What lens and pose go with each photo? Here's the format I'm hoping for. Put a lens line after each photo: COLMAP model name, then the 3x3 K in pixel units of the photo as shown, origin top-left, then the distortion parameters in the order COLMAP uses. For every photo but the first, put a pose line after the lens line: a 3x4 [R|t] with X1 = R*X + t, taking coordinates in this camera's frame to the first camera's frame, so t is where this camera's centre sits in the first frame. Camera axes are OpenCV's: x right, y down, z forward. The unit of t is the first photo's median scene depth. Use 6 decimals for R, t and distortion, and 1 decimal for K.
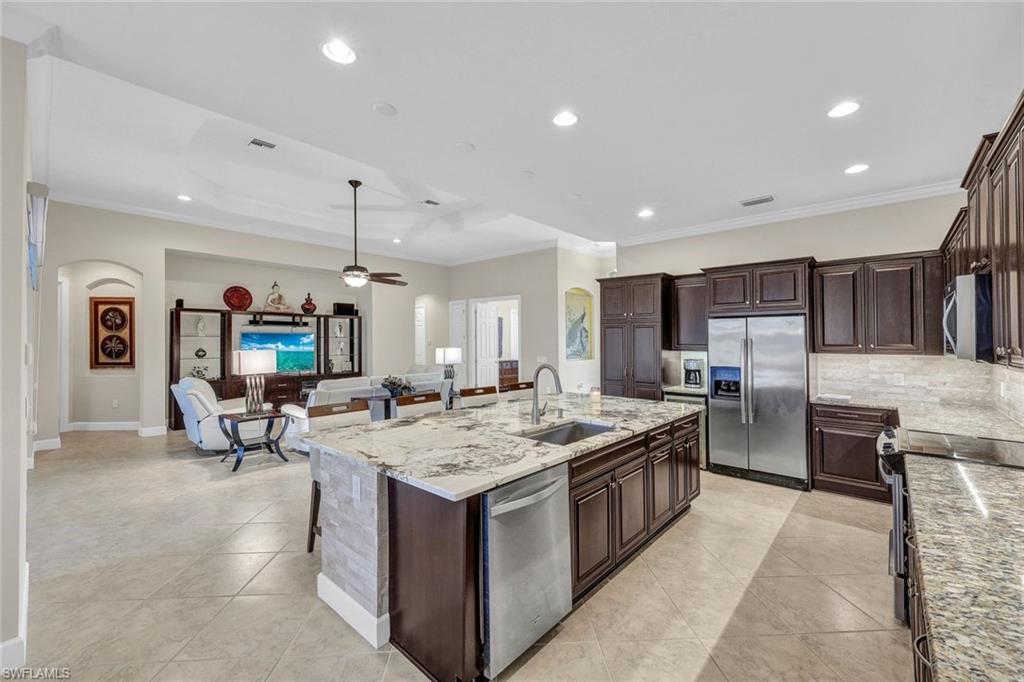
lens RADIAL K [[406.0, 0, 512.0], [0, 406.0, 341.0], [0, 0, 1]] dist [0.000832, 0.000049]
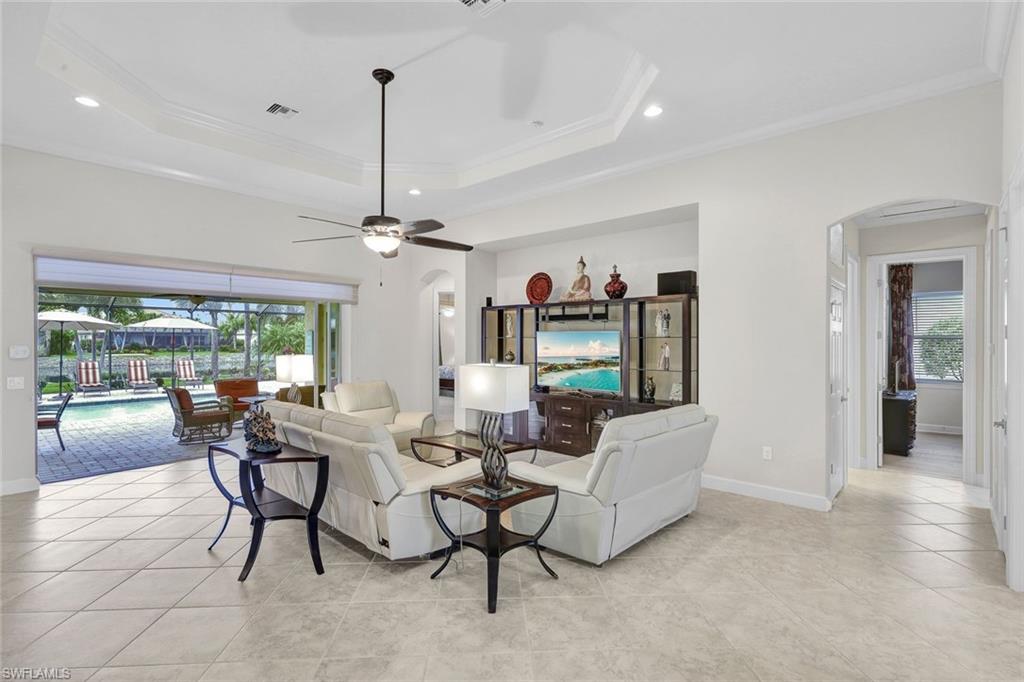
lens RADIAL K [[485.0, 0, 507.6], [0, 485.0, 337.7], [0, 0, 1]] dist [-0.004248, -0.000033]
pose [[-0.007772, -0.001037, -0.999969, 0.246592], [-0.007381, 0.999972, -0.000980, -0.008973], [0.999943, 0.007373, -0.007779, 0.943969]]
